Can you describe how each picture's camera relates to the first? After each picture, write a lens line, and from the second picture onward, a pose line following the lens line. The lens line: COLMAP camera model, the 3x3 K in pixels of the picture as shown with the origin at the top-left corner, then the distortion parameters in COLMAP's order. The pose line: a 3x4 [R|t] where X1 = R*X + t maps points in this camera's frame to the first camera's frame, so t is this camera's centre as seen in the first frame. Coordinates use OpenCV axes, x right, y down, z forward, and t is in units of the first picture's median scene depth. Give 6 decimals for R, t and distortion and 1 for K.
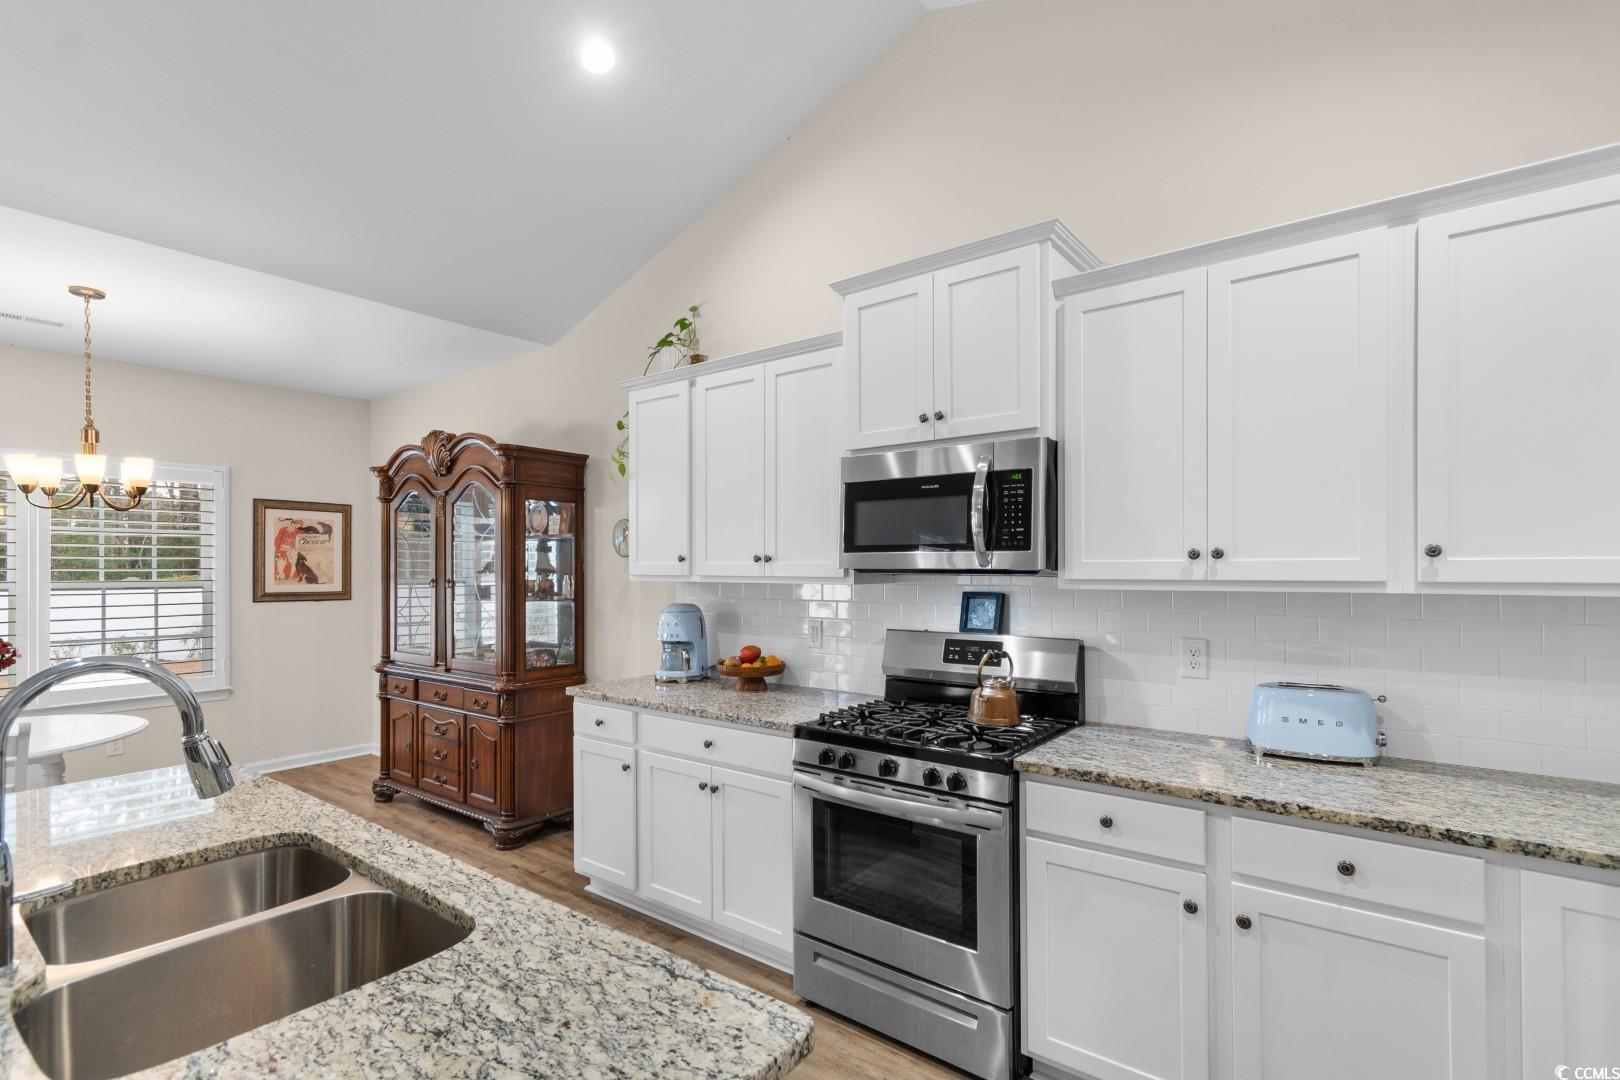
lens RADIAL K [[755.7, 0, 805.9], [0, 755.7, 571.8], [0, 0, 1]] dist [0.001174, 0.000388]
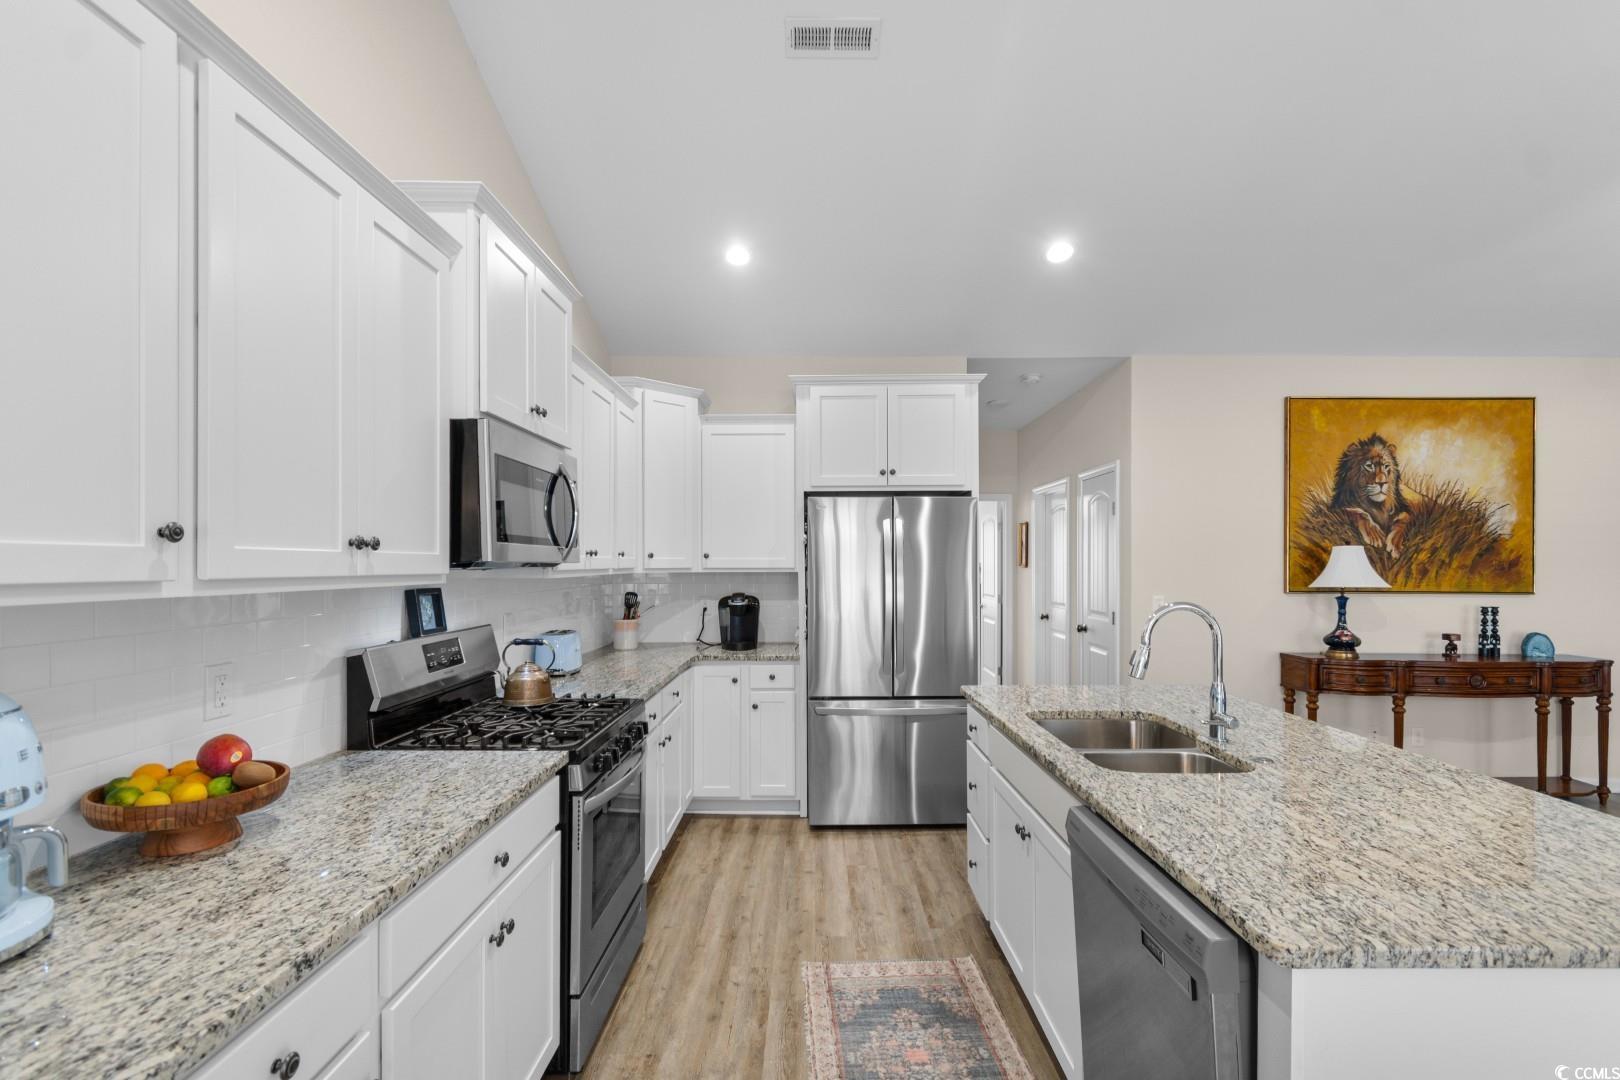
lens RADIAL K [[726.4, 0, 808.6], [0, 726.4, 563.5], [0, 0, 1]] dist [-0.000632, -0.000164]
pose [[-0.603182, 0.000454, 0.797604, -0.801213], [0.005151, 0.999981, 0.003326, -0.003507], [-0.797587, 0.006115, -0.603173, 1.270113]]
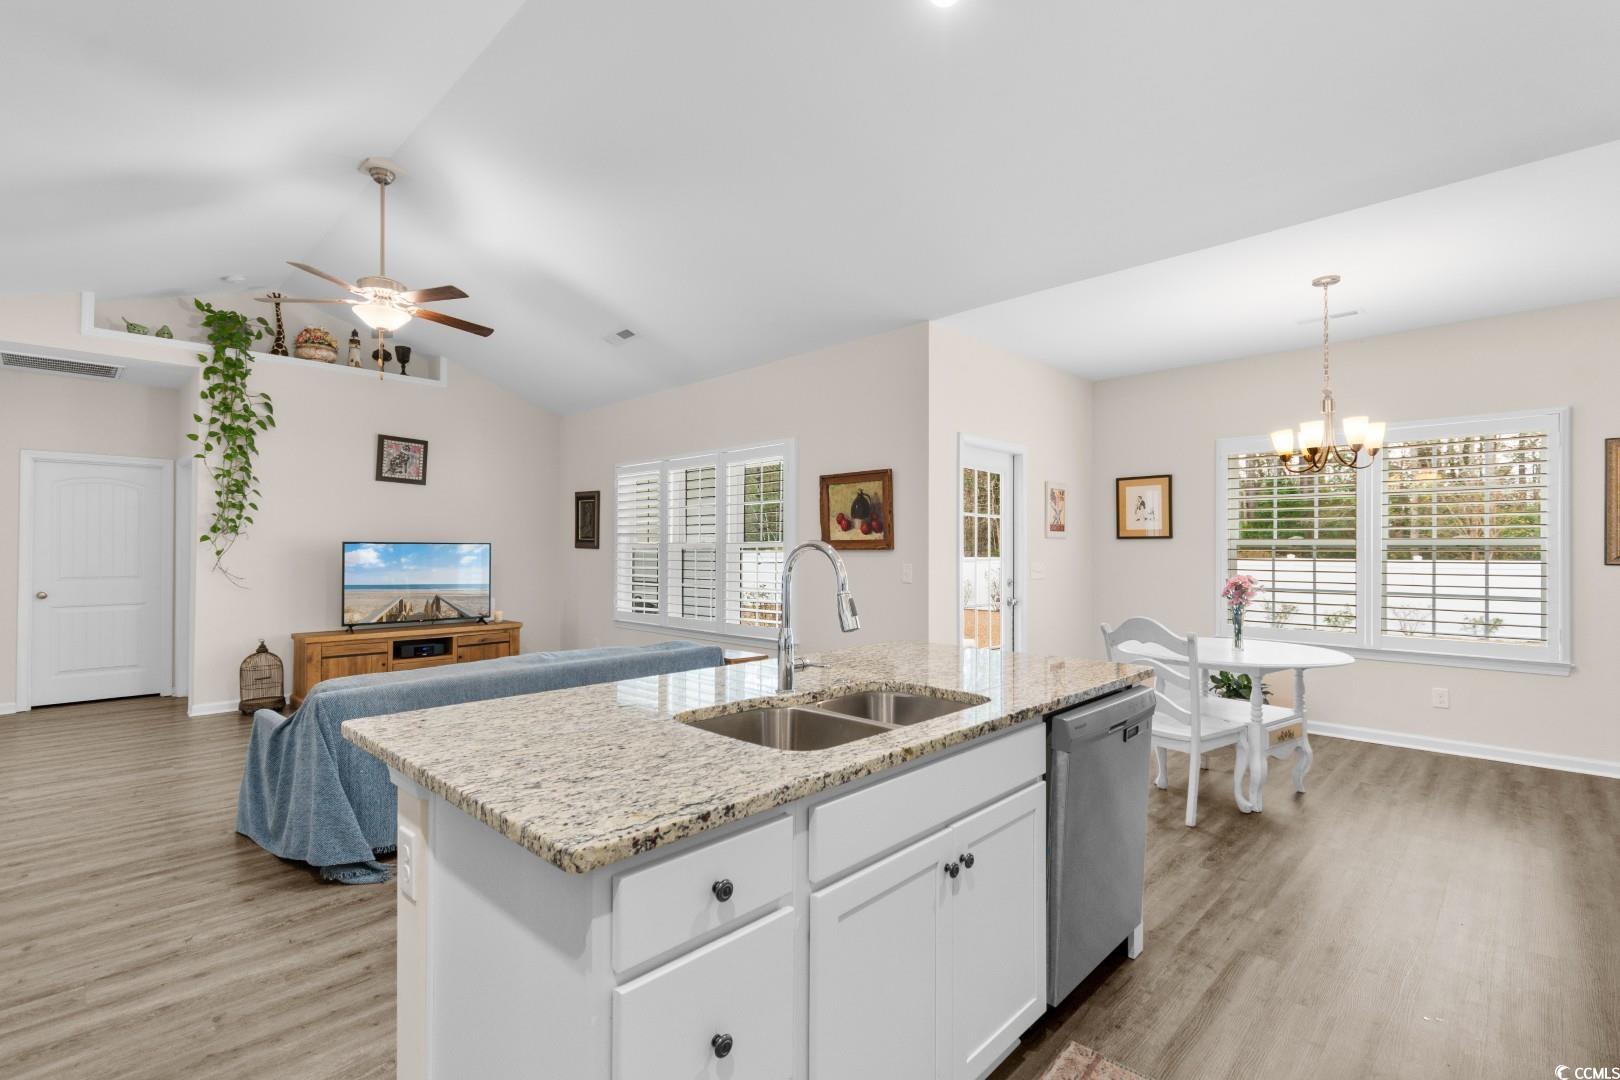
lens RADIAL K [[743.0, 0, 814.1], [0, 743.0, 543.3], [0, 0, 1]] dist [0.006270, -0.000471]
pose [[-0.109438, -0.005876, -0.993976, 0.353599], [-0.006335, 0.999966, -0.005214, 0.053763], [0.993973, 0.005726, -0.109472, 0.497703]]
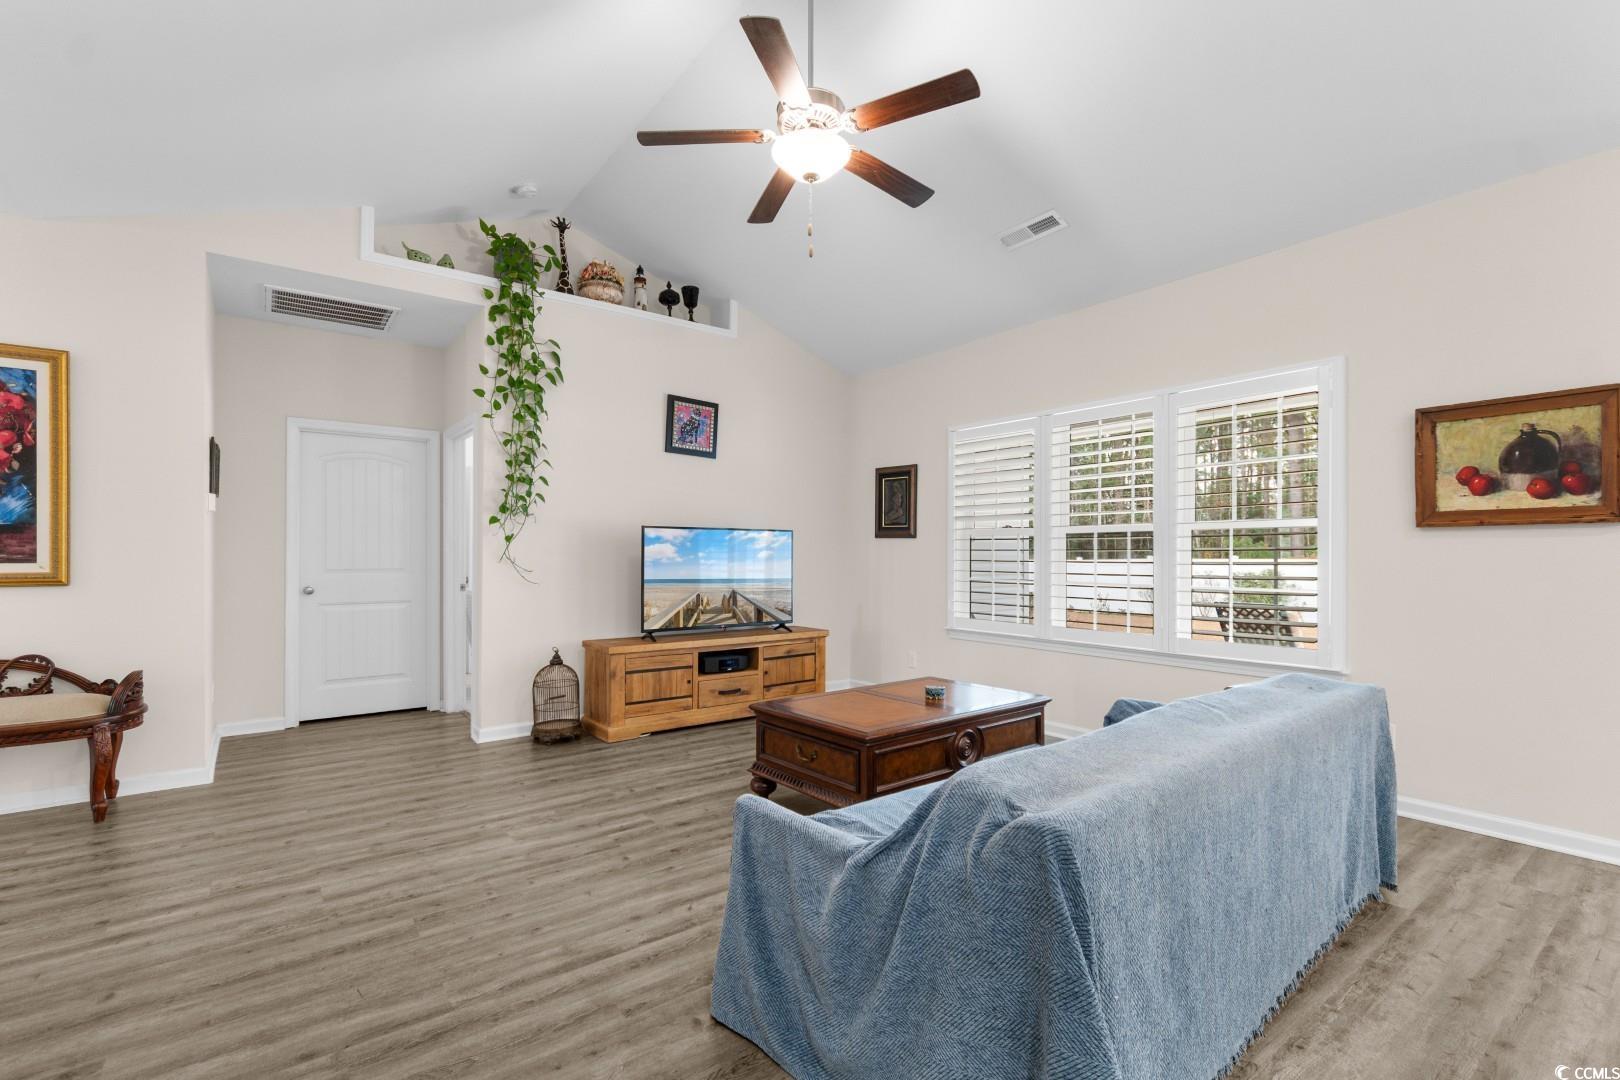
lens RADIAL K [[722.3, 0, 809.2], [0, 722.3, 554.5], [0, 0, 1]] dist [0.003032, 0.000131]
pose [[-0.255614, 0.002633, -0.966775, -0.211225], [-0.005960, 0.999973, 0.004299, 0.110210], [0.966761, 0.006861, -0.255591, -0.417193]]
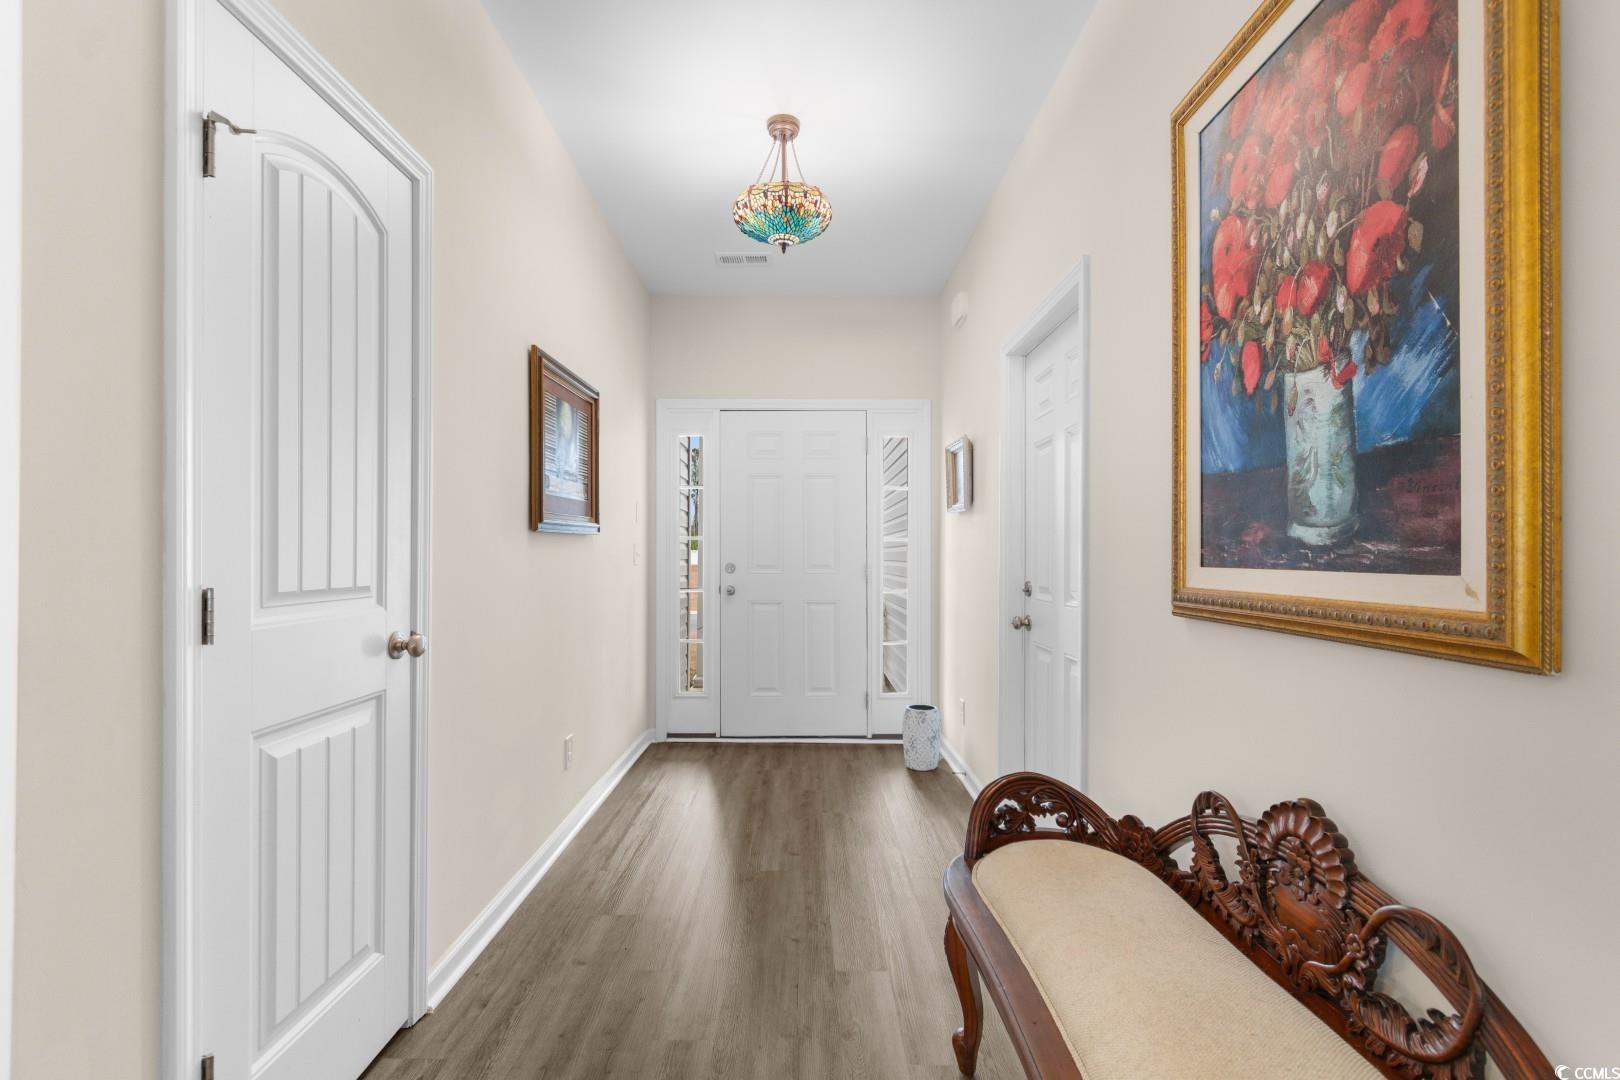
lens RADIAL K [[699.6, 0, 810.0], [0, 699.6, 555.3], [0, 0, 1]] dist [0.000593, 0.000080]
pose [[-0.602795, -0.000192, 0.797896, -1.203152], [0.002210, 0.999996, 0.001909, 0.128856], [-0.797893, 0.002914, -0.602792, -1.652212]]
